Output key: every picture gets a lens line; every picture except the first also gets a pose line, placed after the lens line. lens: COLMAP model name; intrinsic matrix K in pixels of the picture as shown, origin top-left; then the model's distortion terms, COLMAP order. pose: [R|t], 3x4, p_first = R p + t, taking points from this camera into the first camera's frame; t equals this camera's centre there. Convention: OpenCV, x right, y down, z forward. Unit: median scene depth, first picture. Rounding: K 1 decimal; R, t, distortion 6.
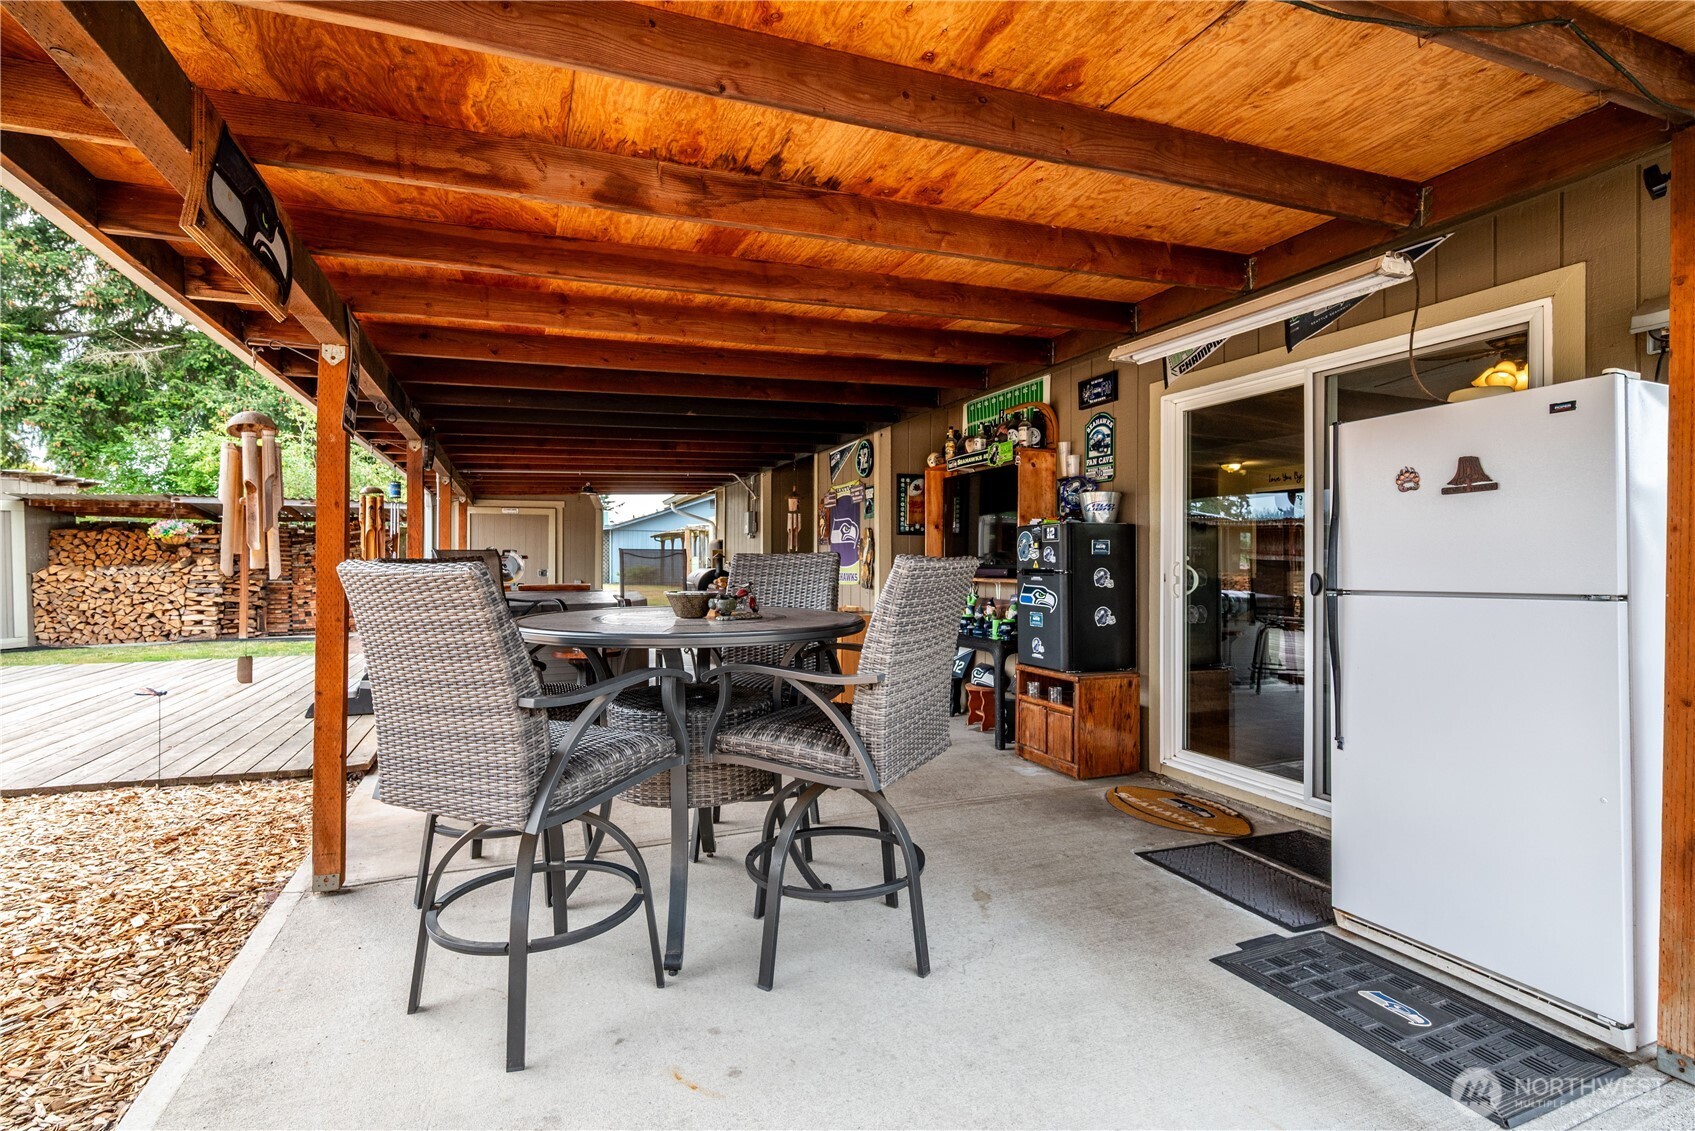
lens RADIAL K [[807.1, 0, 847.5], [0, 807.1, 565.5], [0, 0, 1]] dist [0.000876, -0.000230]
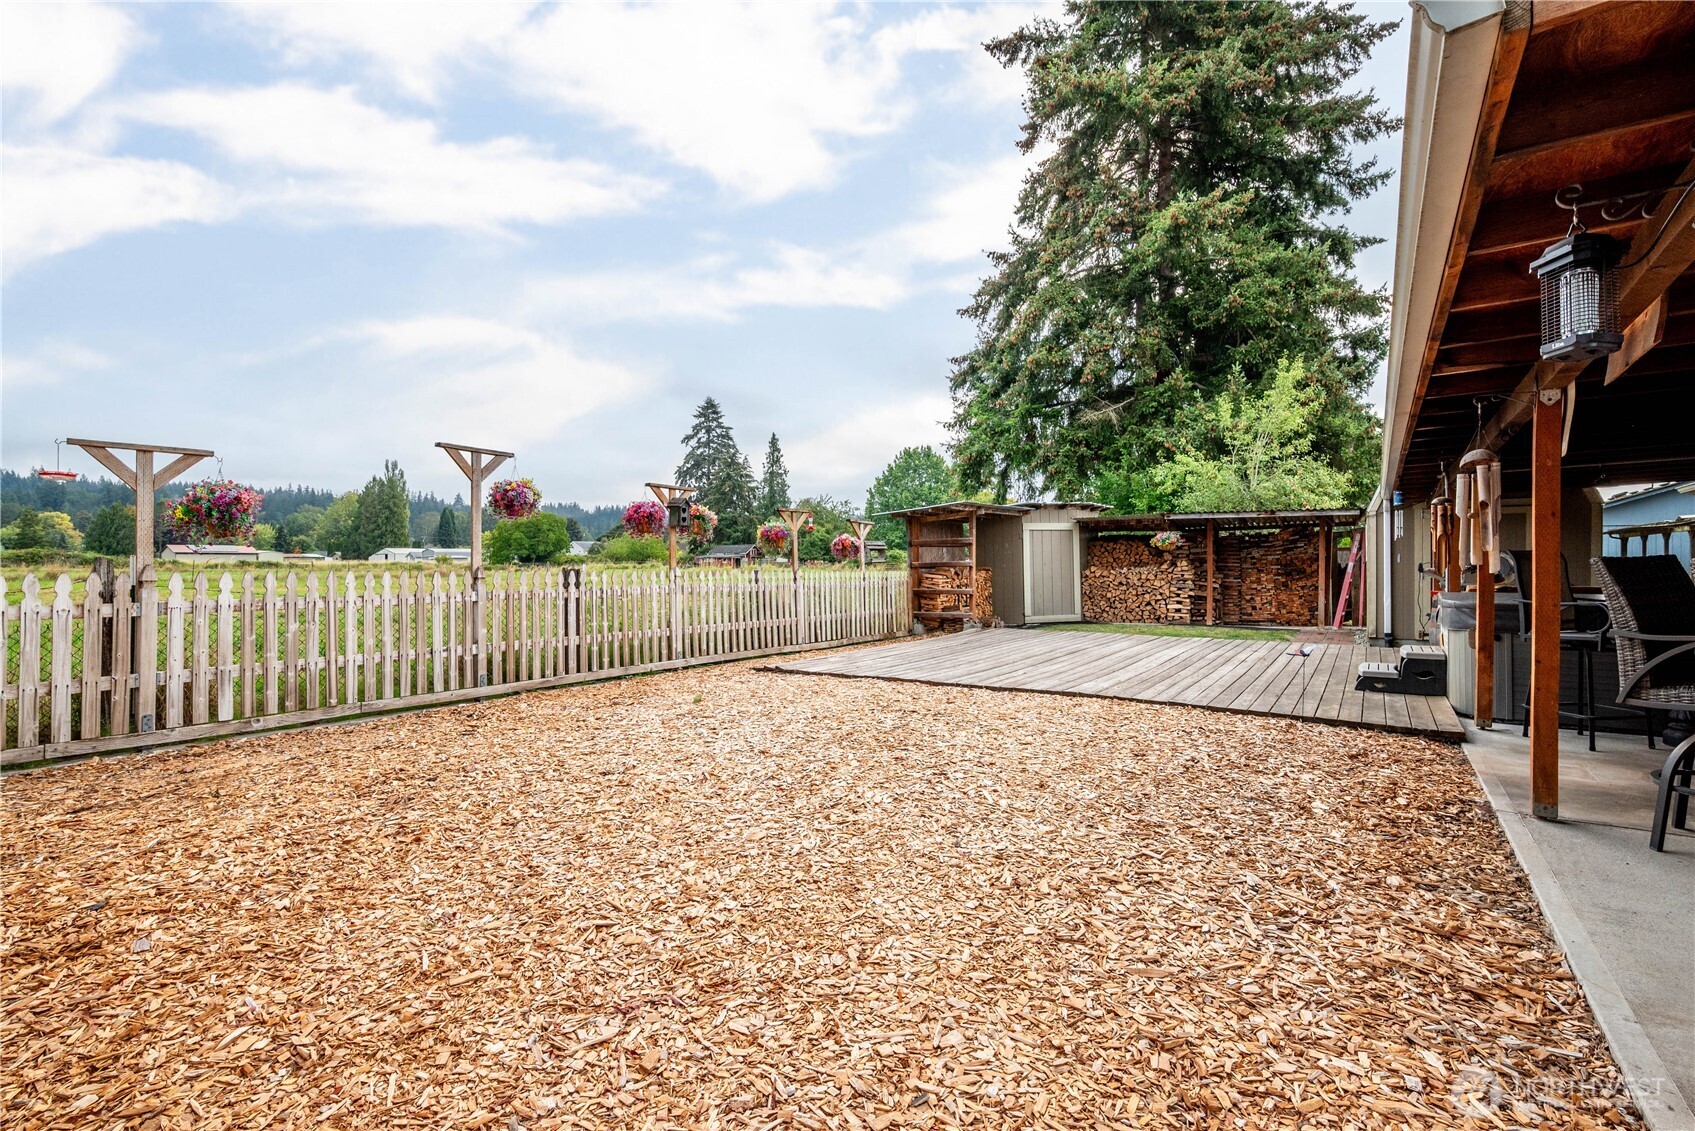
lens RADIAL K [[784.4, 0, 847.5], [0, 784.4, 565.5], [0, 0, 1]] dist [-0.000289, 0.000784]
pose [[0.560445, 0.000318, -0.828191, -0.057949], [-0.003613, 0.999991, -0.002061, 0.002764], [0.828184, 0.004147, 0.560442, -0.151901]]
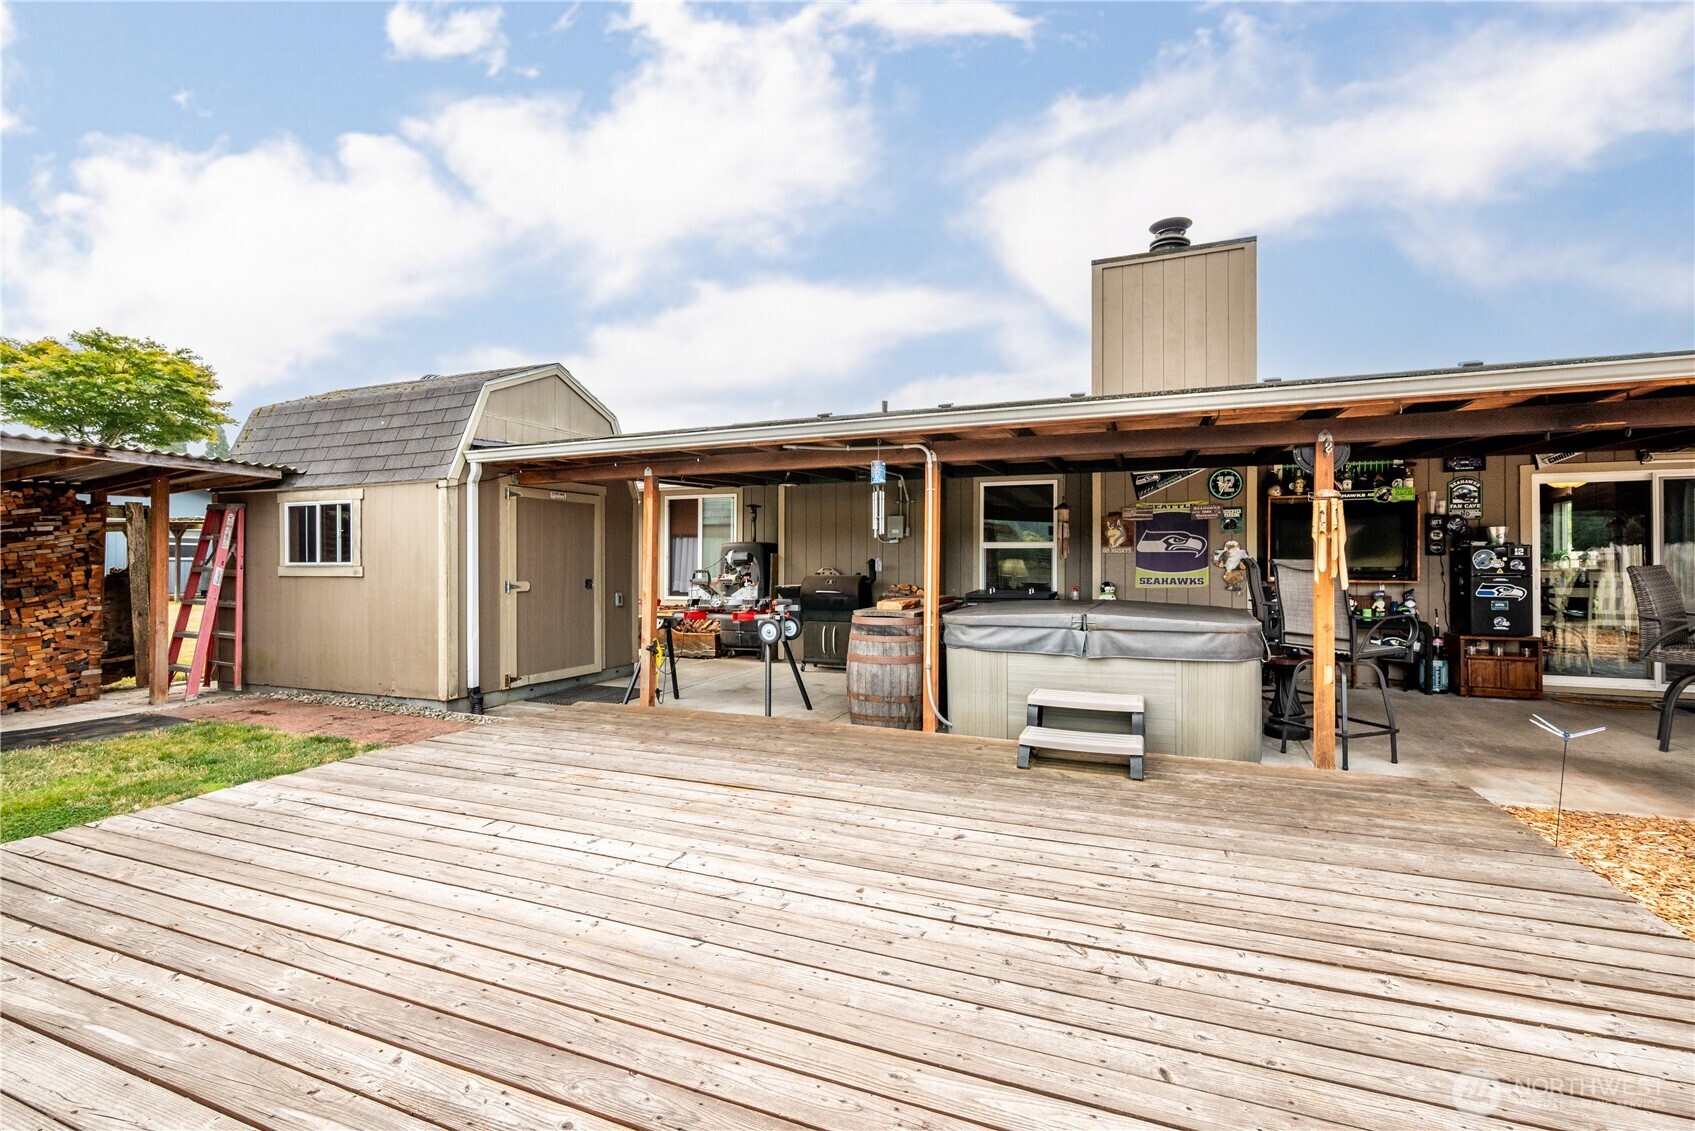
lens RADIAL K [[752.4, 0, 847.5], [0, 752.4, 565.5], [0, 0, 1]] dist [0.000664, -0.000484]
pose [[0.694611, -0.002827, 0.719380, -0.679561], [0.003491, 0.999994, 0.000559, -0.006746], [-0.719377, 0.002123, 0.694616, 0.352385]]
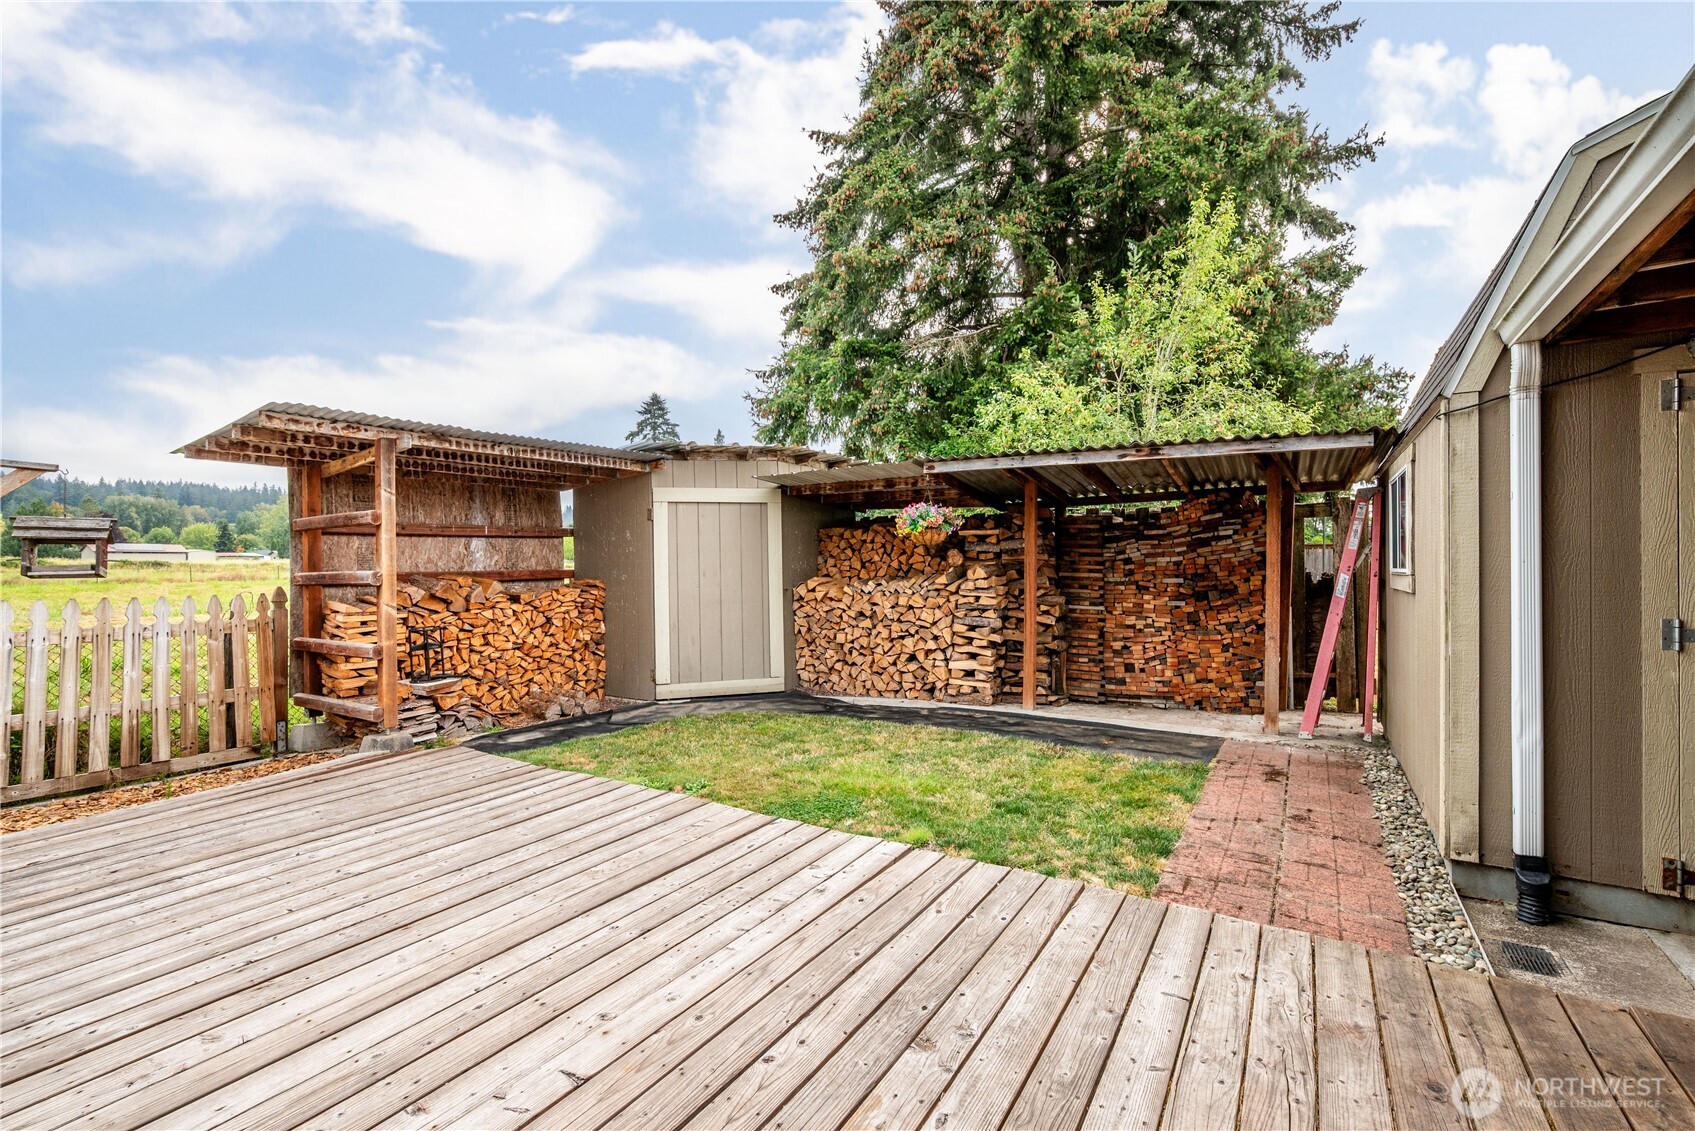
lens RADIAL K [[752.4, 0, 847.5], [0, 752.4, 565.5], [0, 0, 1]] dist [0.000664, -0.000484]
pose [[0.593036, 0.001839, -0.805174, -0.413744], [-0.002932, 0.999996, 0.000125, -0.010716], [0.805171, 0.002286, 0.593039, 0.606020]]
